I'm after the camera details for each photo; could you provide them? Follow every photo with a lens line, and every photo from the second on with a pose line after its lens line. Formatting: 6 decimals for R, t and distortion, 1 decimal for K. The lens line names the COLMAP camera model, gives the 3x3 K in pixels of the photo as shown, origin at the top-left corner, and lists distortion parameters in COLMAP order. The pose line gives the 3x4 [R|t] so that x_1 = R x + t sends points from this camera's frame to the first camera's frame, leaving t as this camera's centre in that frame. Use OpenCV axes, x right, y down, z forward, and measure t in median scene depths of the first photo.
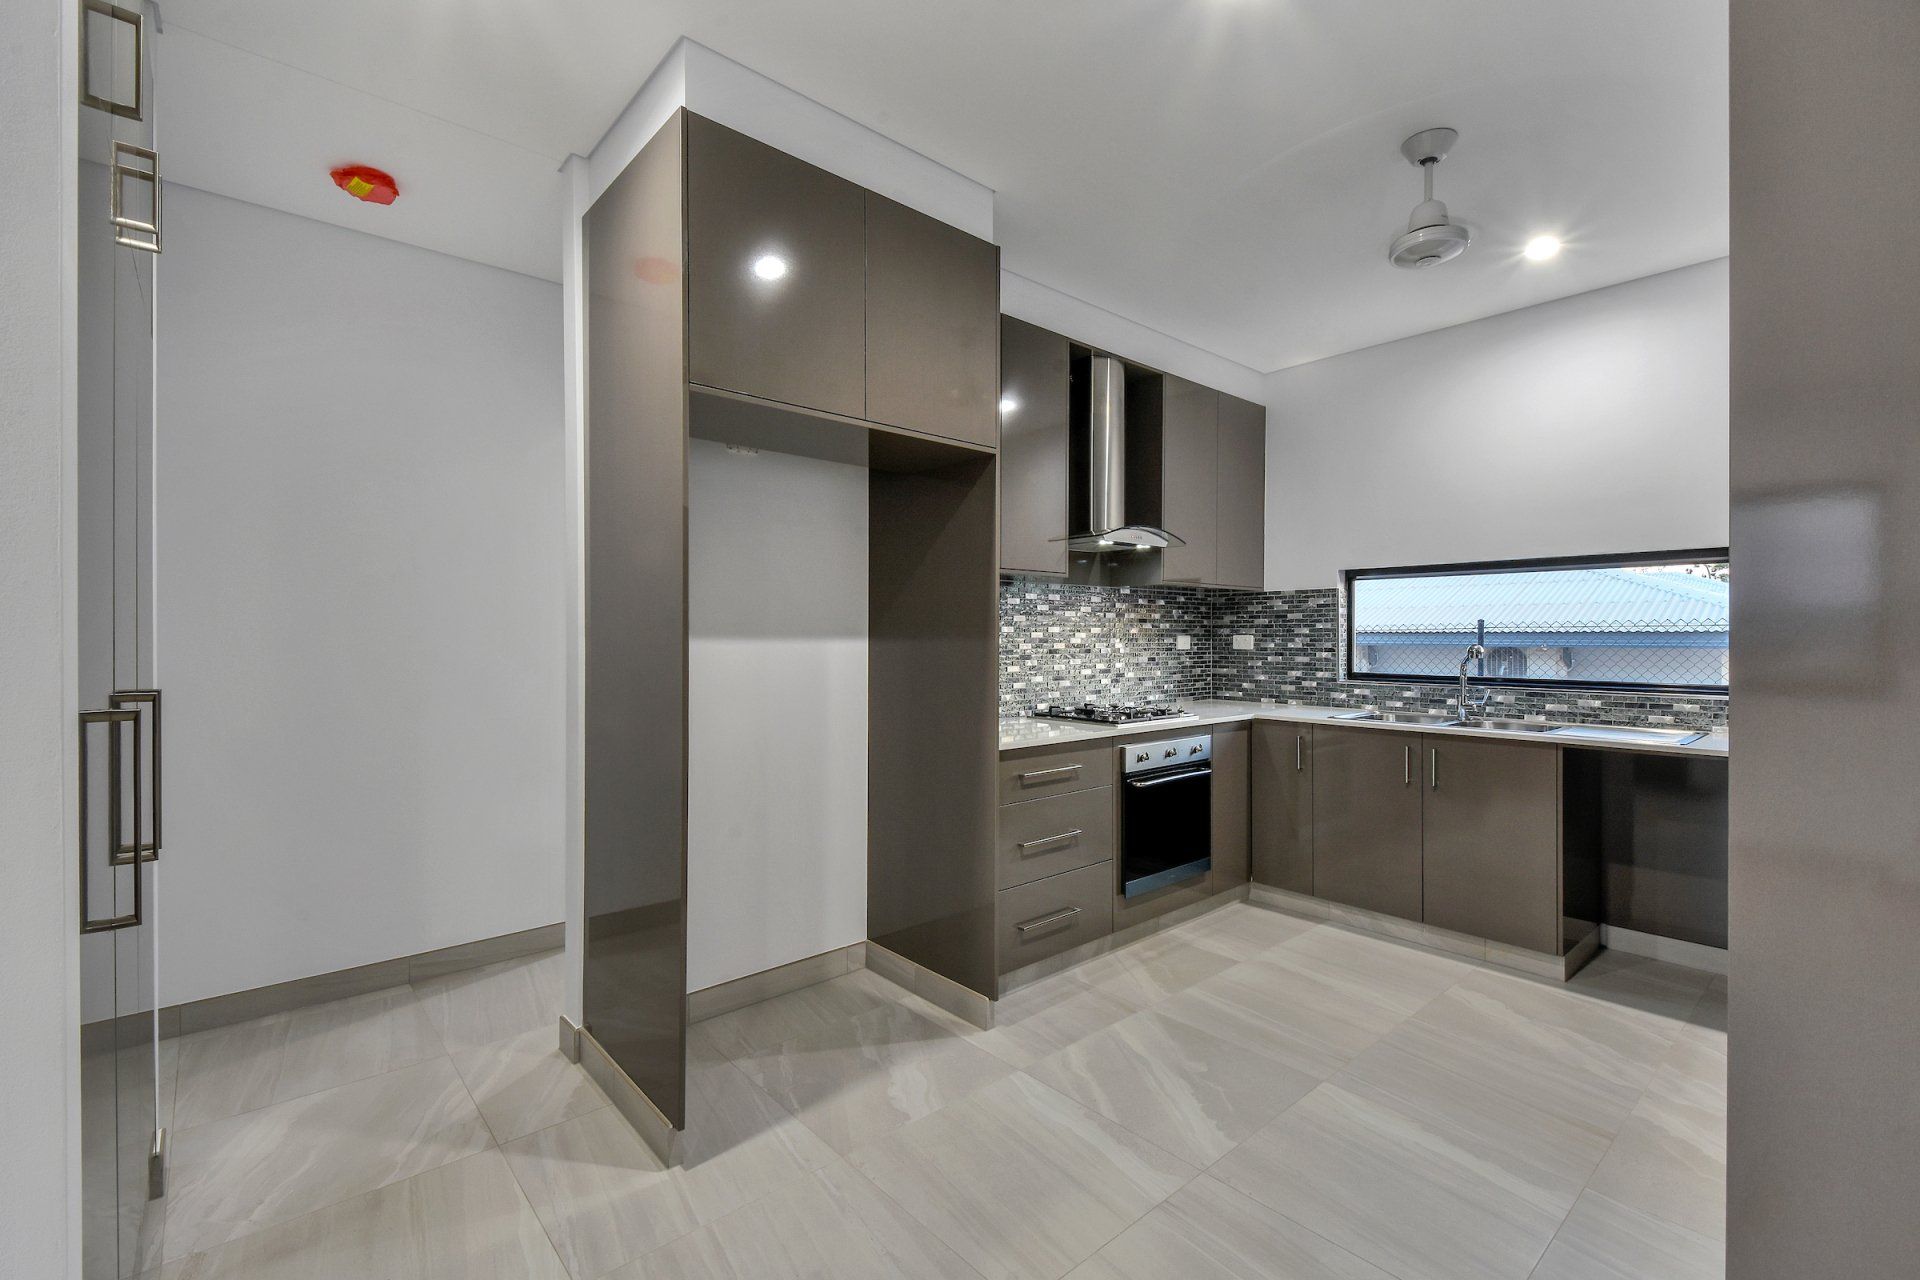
lens RADIAL K [[831.0, 0, 961.3], [0, 831.0, 636.9], [0, 0, 1]] dist [0.027082, -0.015678]
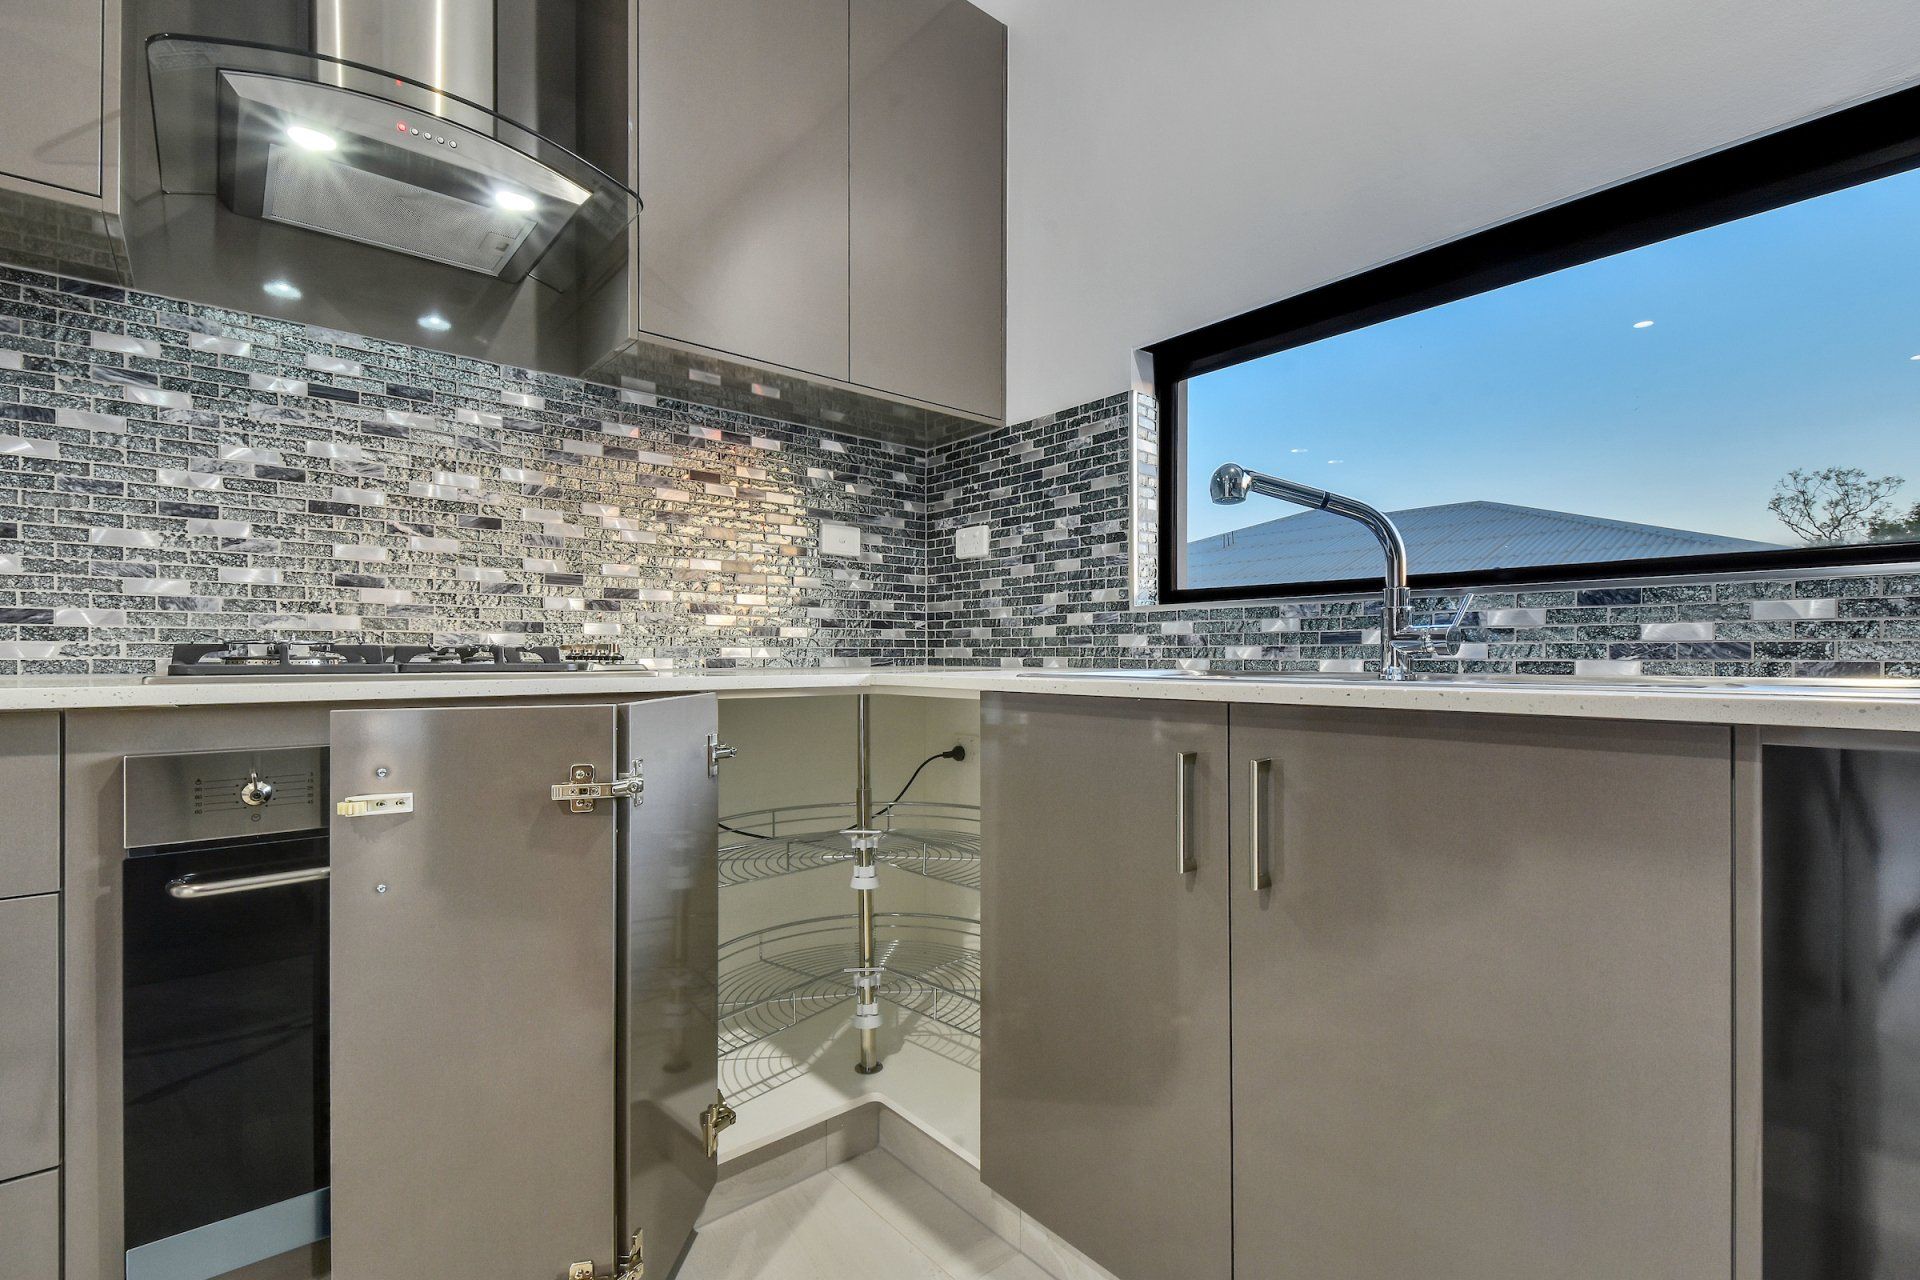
lens RADIAL K [[853.5, 0, 964.5], [0, 853.5, 658.6], [0, 0, 1]] dist [0.028612, -0.016112]
pose [[0.999880, 0.000064, -0.015520, 0.401933], [-0.000026, 0.999997, 0.002482, 0.084260], [0.015520, -0.002482, 0.999876, 0.604679]]
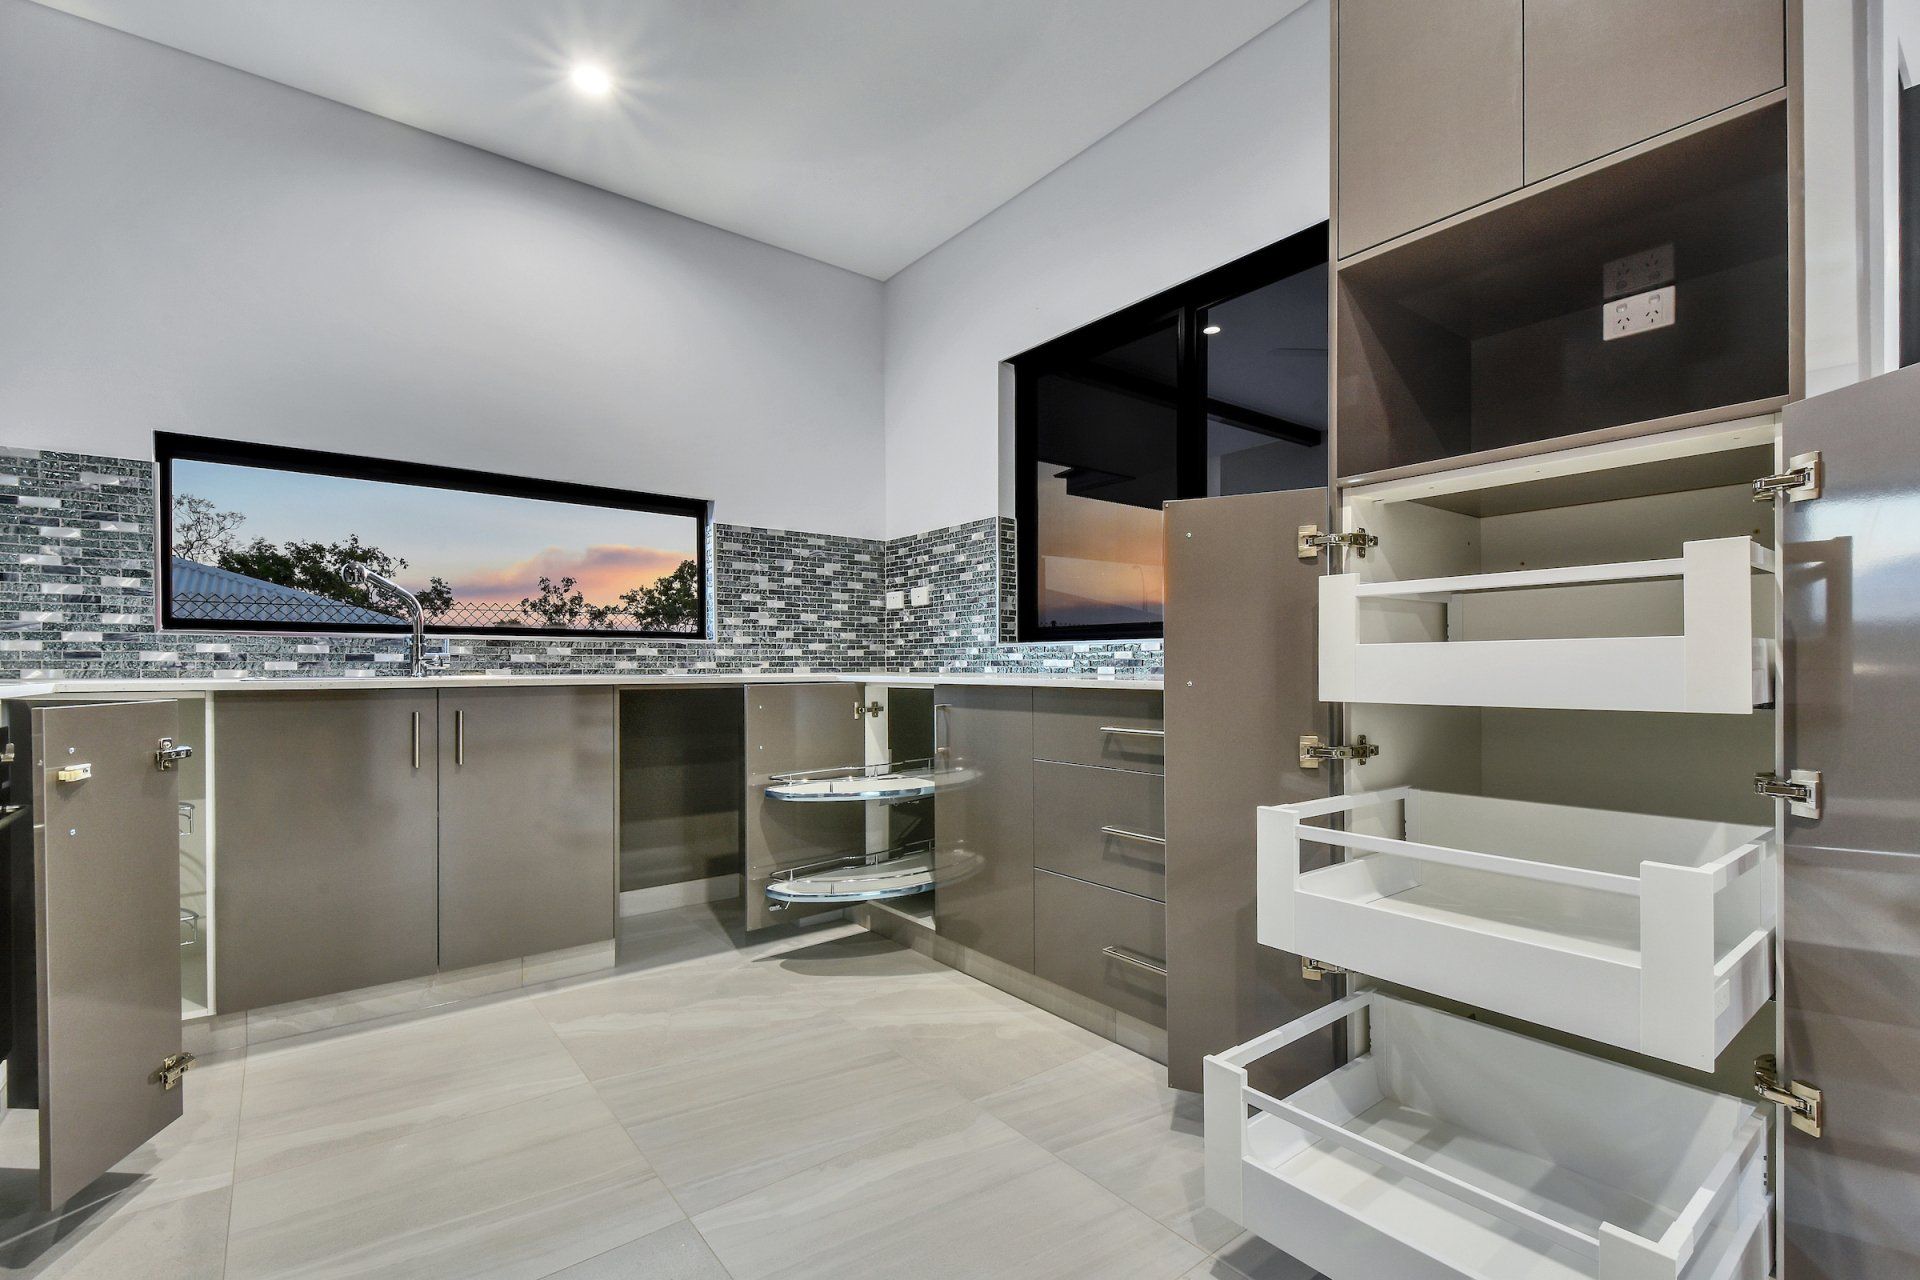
lens RADIAL K [[853.5, 0, 977.7], [0, 853.5, 667.8], [0, 0, 1]] dist [0.028612, -0.016112]
pose [[0.040385, -0.001389, 0.999183, -0.104676], [0.003652, 0.999993, 0.001243, 0.085034], [-0.999178, 0.003598, 0.040390, 0.469935]]
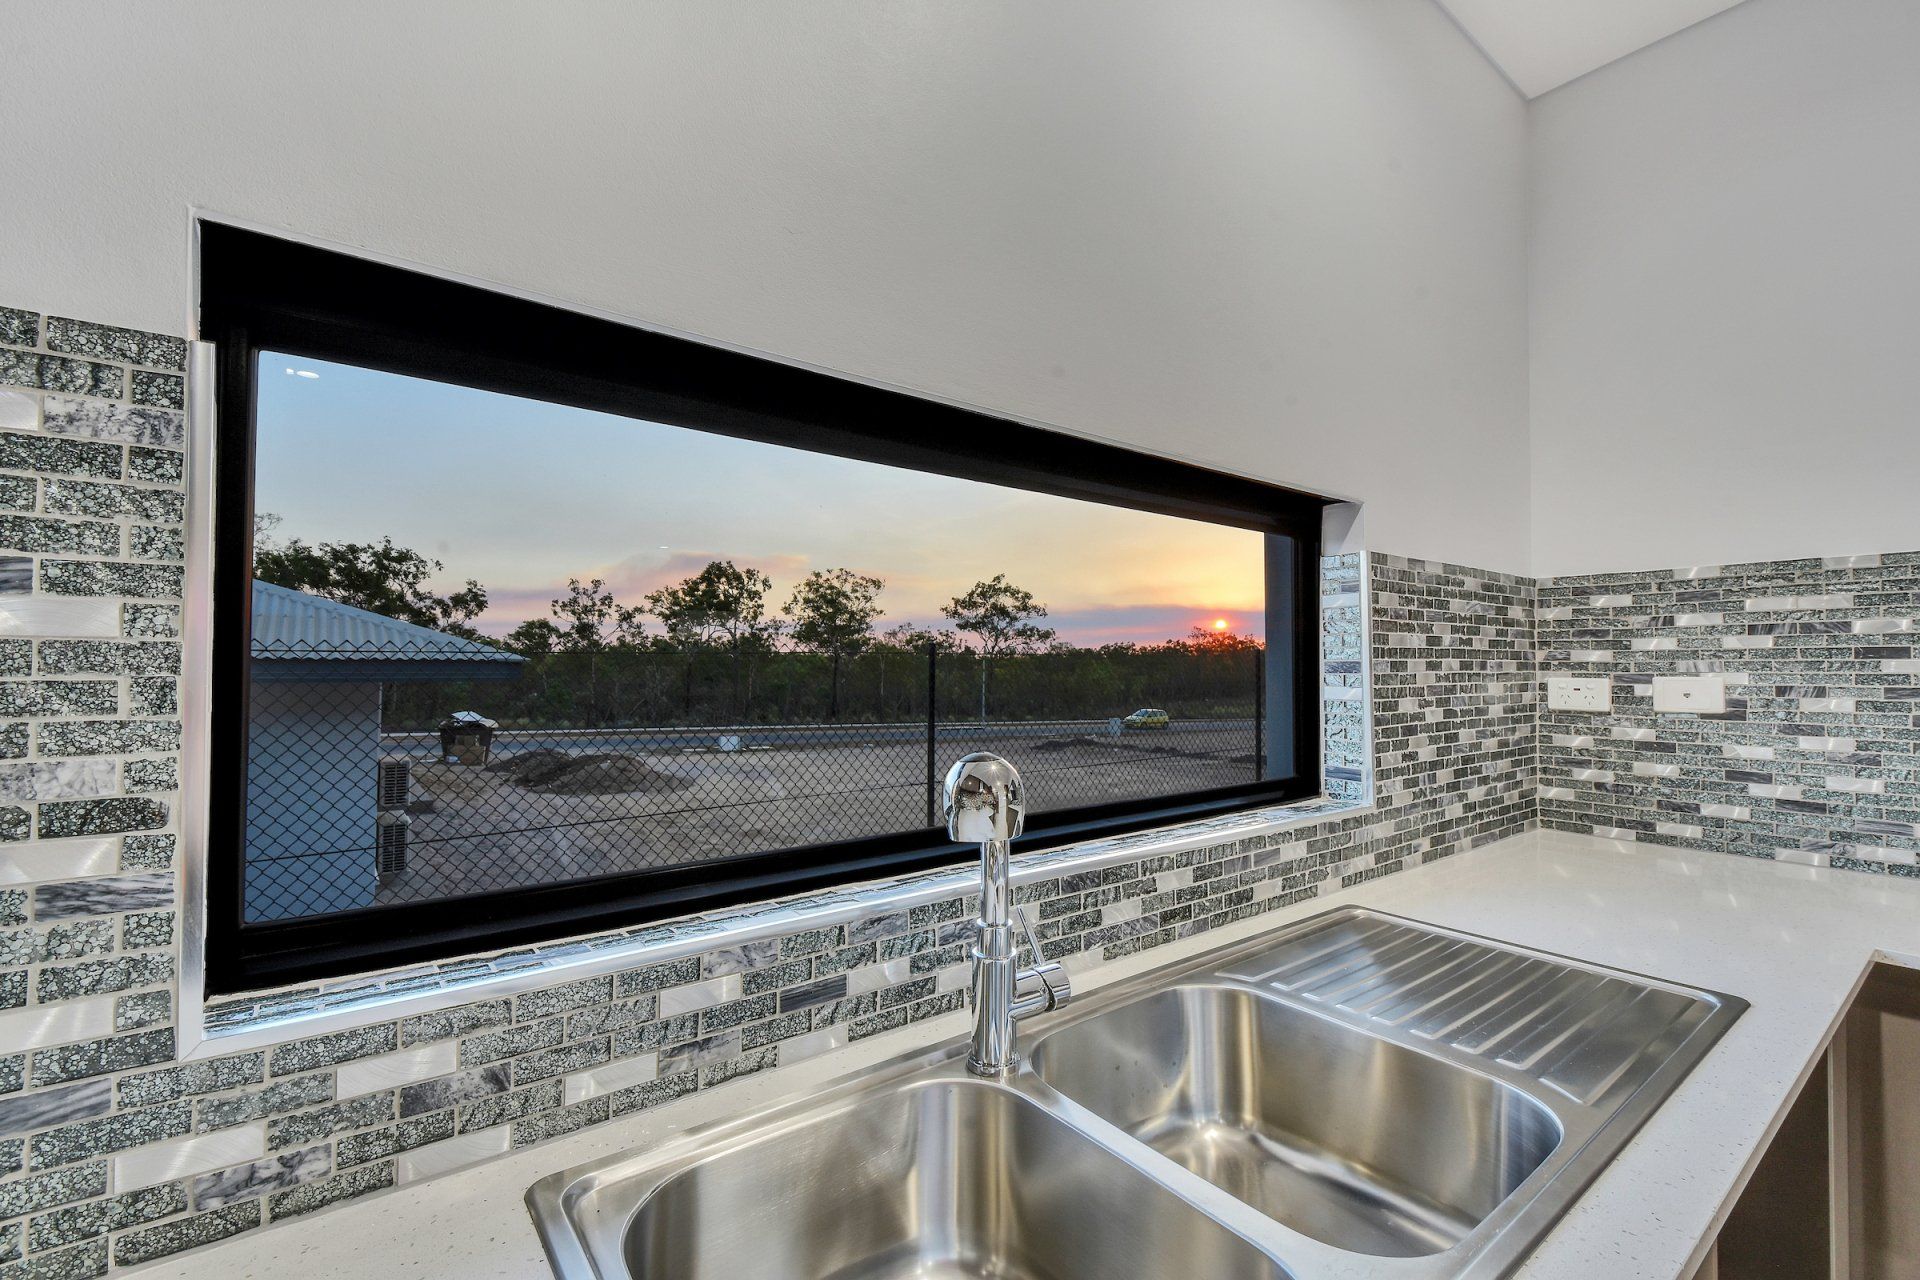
lens RADIAL K [[831.0, 0, 963.0], [0, 831.0, 642.2], [0, 0, 1]] dist [0.027082, -0.015678]
pose [[0.057139, 0.026634, 0.998011, 0.351760], [-0.003184, 0.999644, -0.026495, -0.007815], [-0.998361, -0.001663, 0.057204, 0.940335]]
